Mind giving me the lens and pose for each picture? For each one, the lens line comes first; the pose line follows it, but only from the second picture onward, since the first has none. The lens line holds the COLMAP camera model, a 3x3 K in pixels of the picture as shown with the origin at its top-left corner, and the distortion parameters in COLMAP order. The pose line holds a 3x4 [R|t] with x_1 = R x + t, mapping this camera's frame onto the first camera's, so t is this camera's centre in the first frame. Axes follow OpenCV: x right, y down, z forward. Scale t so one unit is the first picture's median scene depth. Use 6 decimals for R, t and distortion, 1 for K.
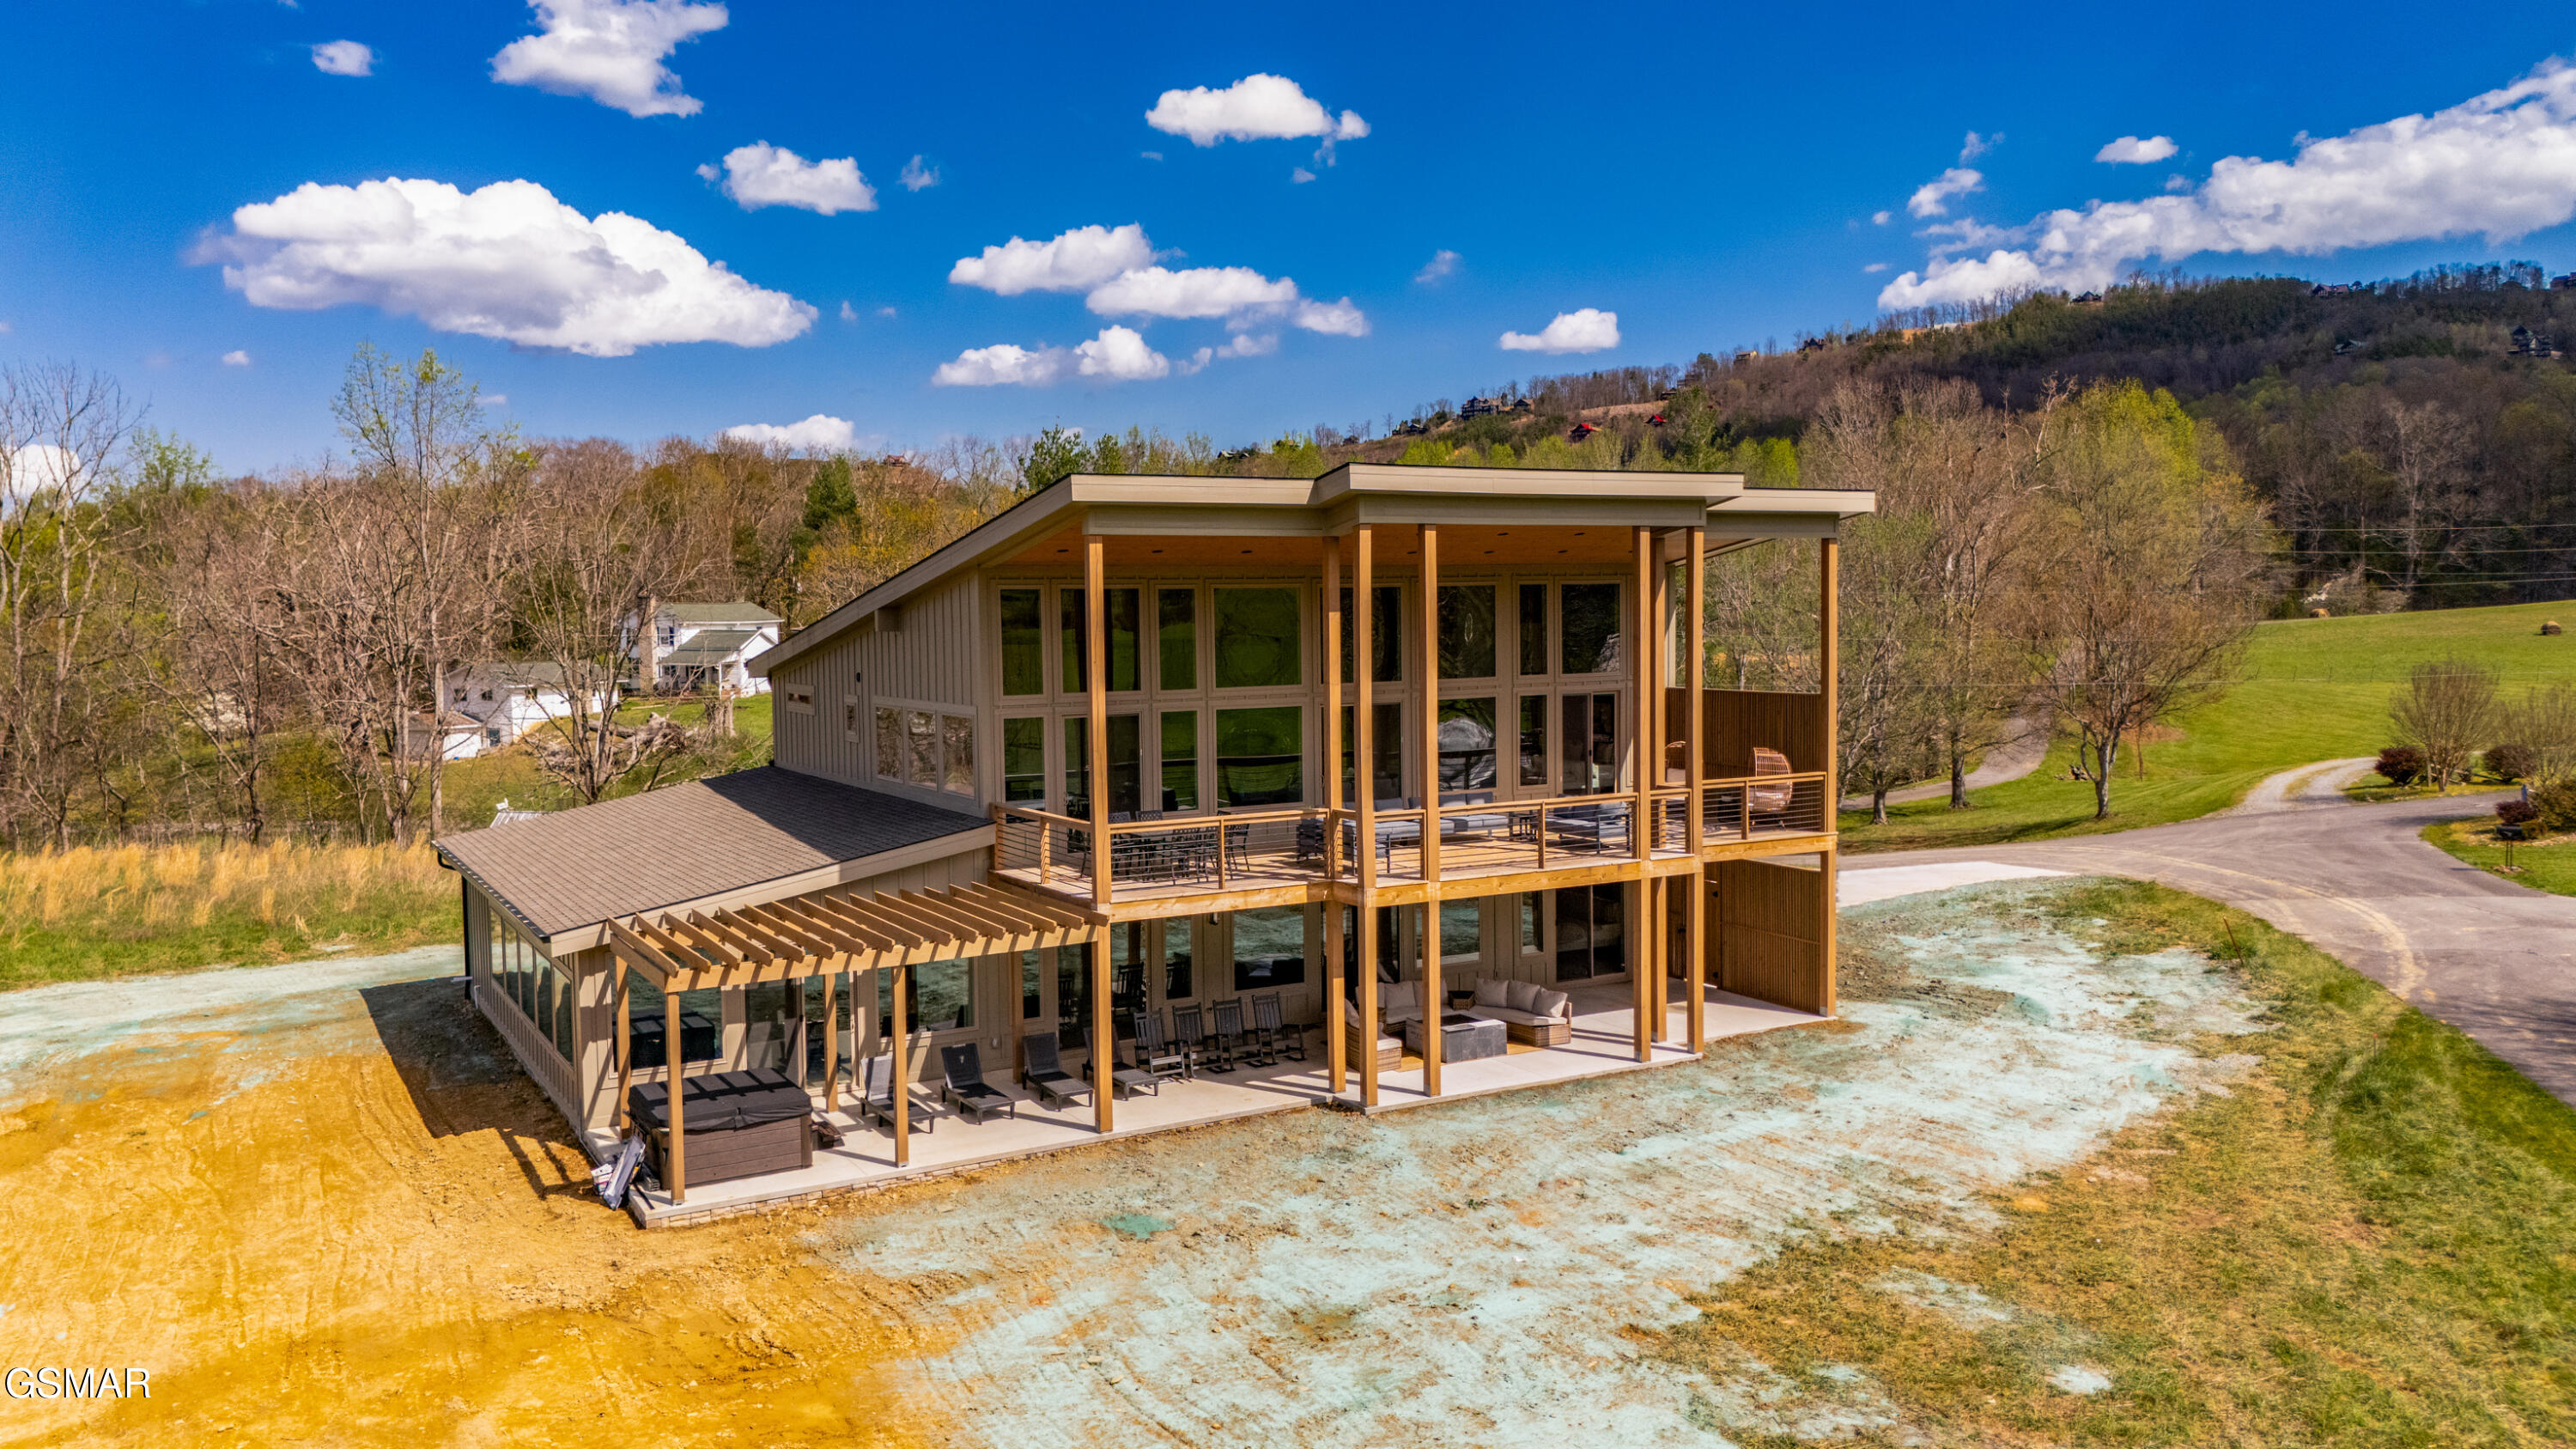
lens RADIAL K [[2133.7, 0, 1466.7], [0, 2133.7, 737.0], [0, 0, 1]] dist [0.054118, -0.023234]
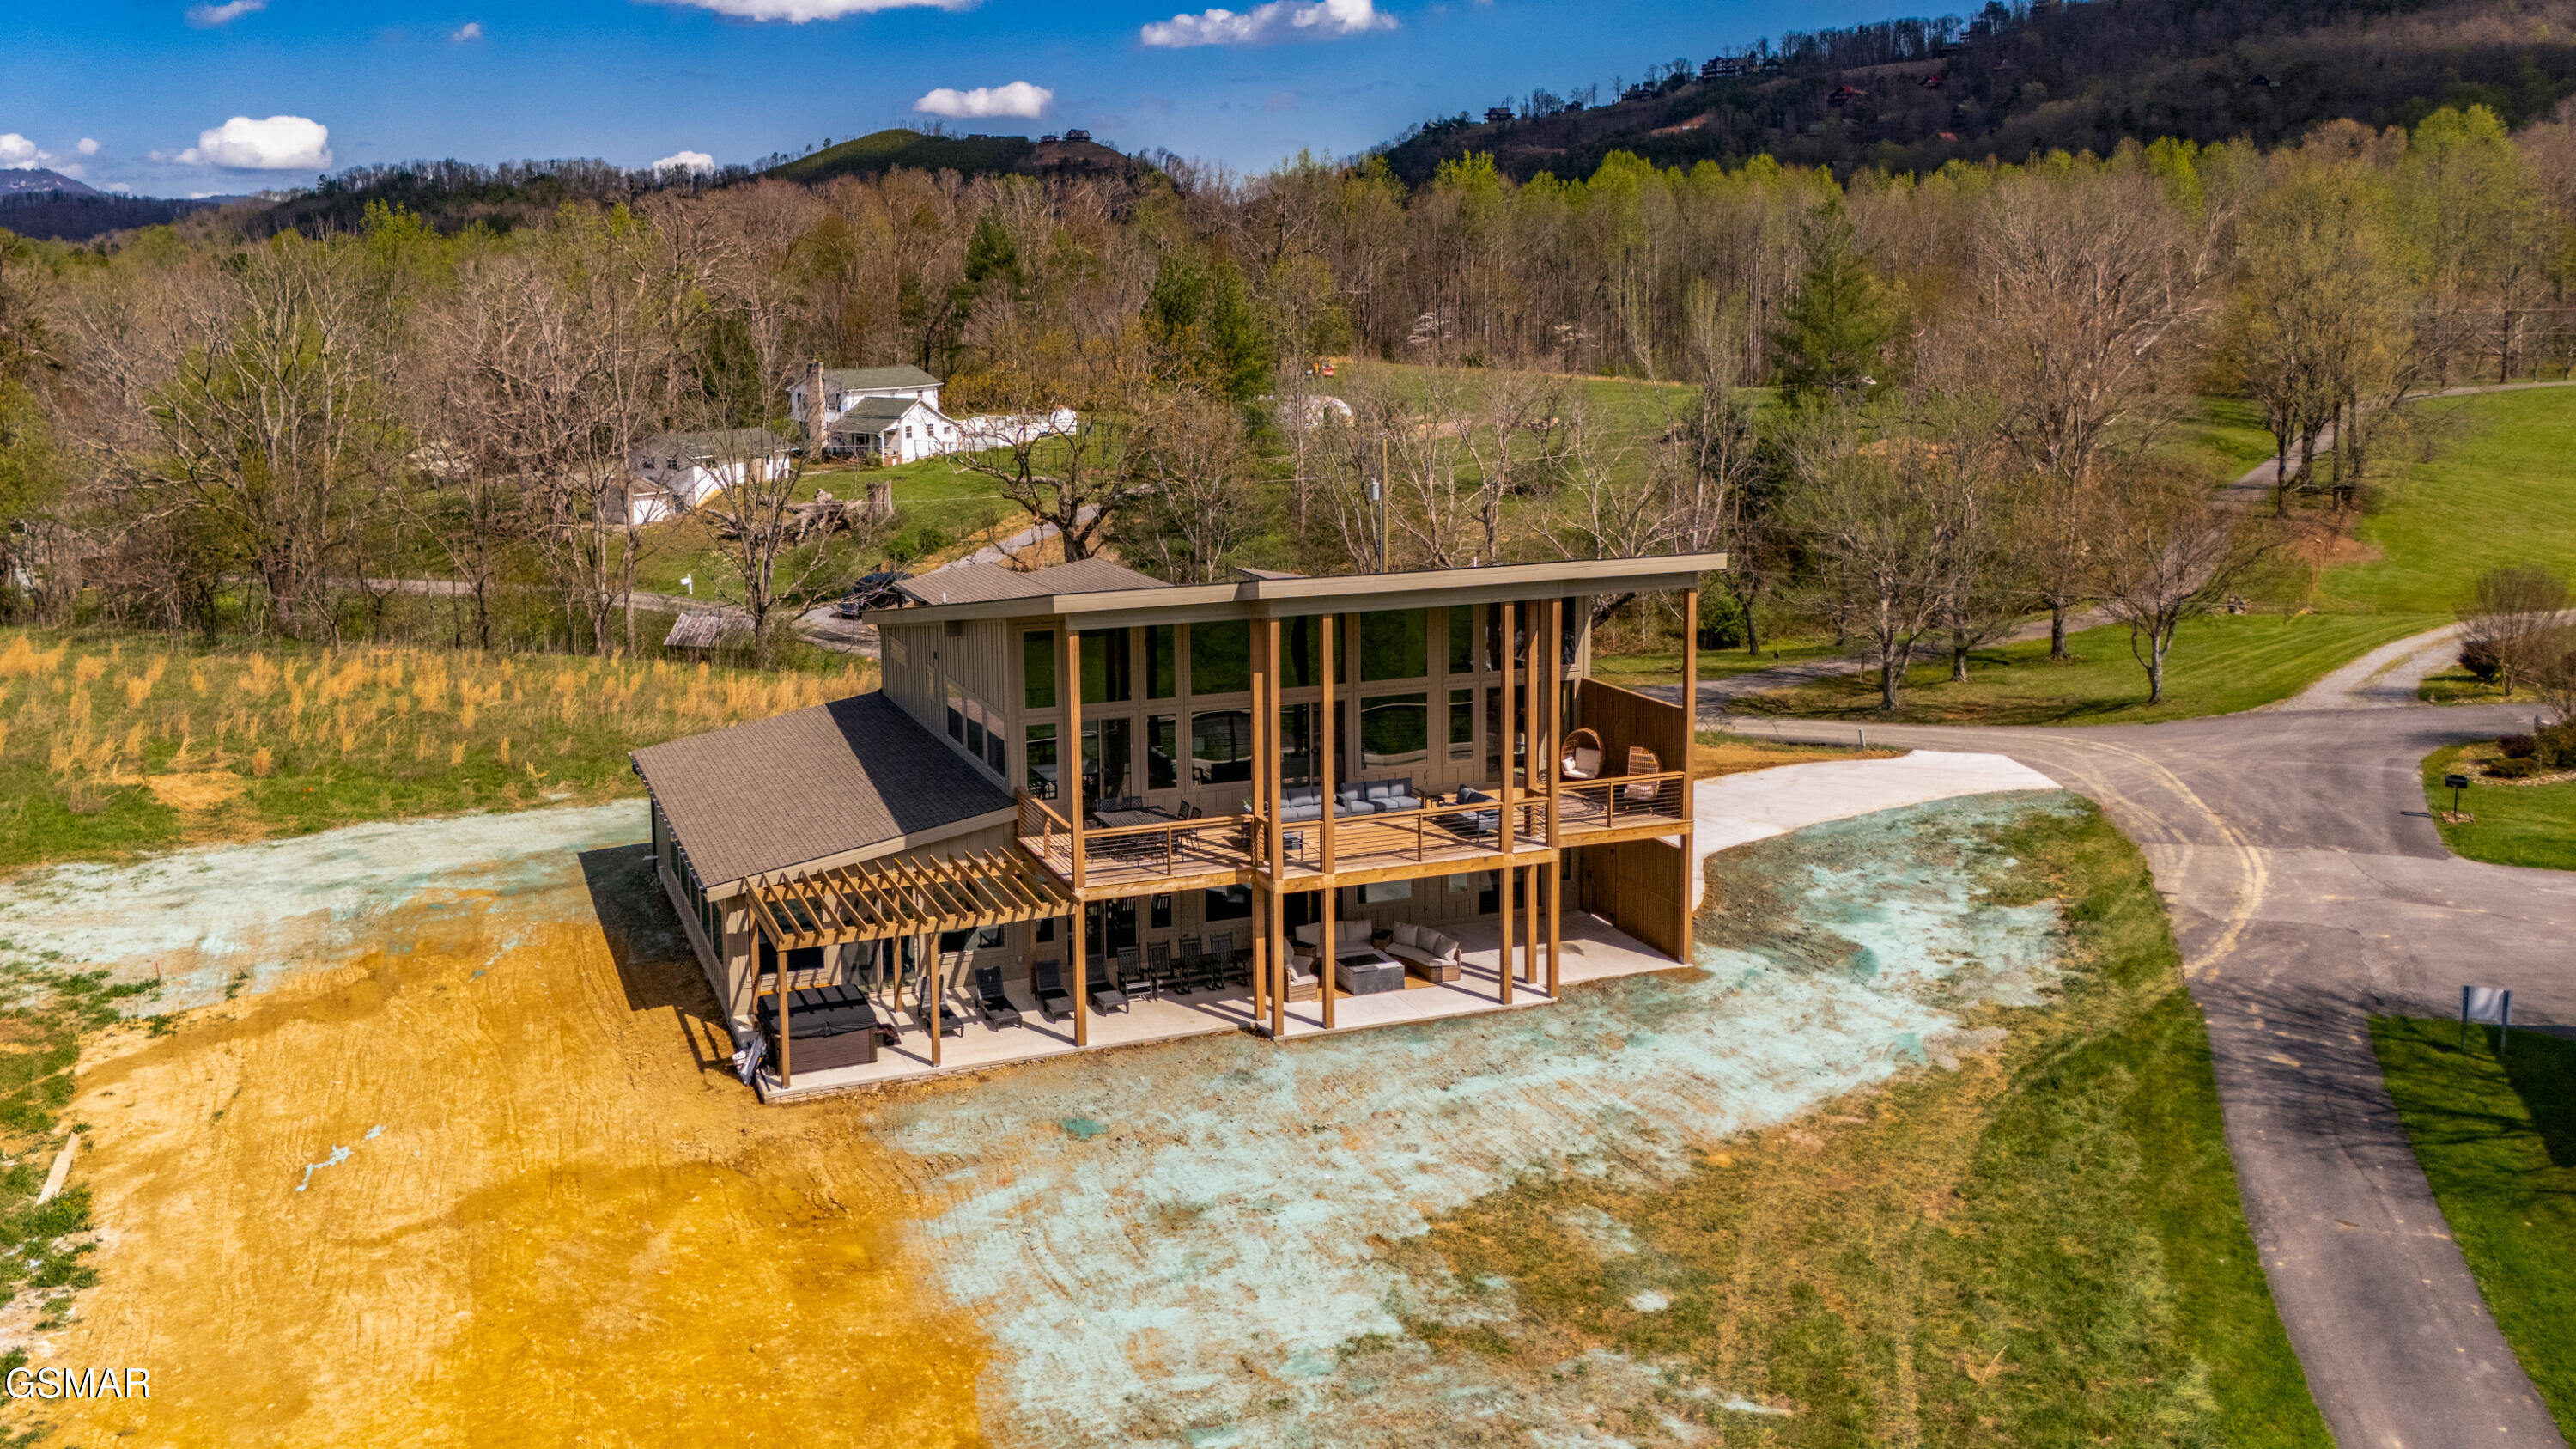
lens RADIAL K [[2414.9, 0, 1294.4], [0, 2414.9, 722.9], [0, 0, 1]] dist [0.121782, -0.200707]
pose [[0.983336, 0.048685, -0.175155, 0.230009], [-0.024320, 0.990043, 0.138649, -0.241687], [0.180161, -0.132079, 0.974729, -0.476213]]
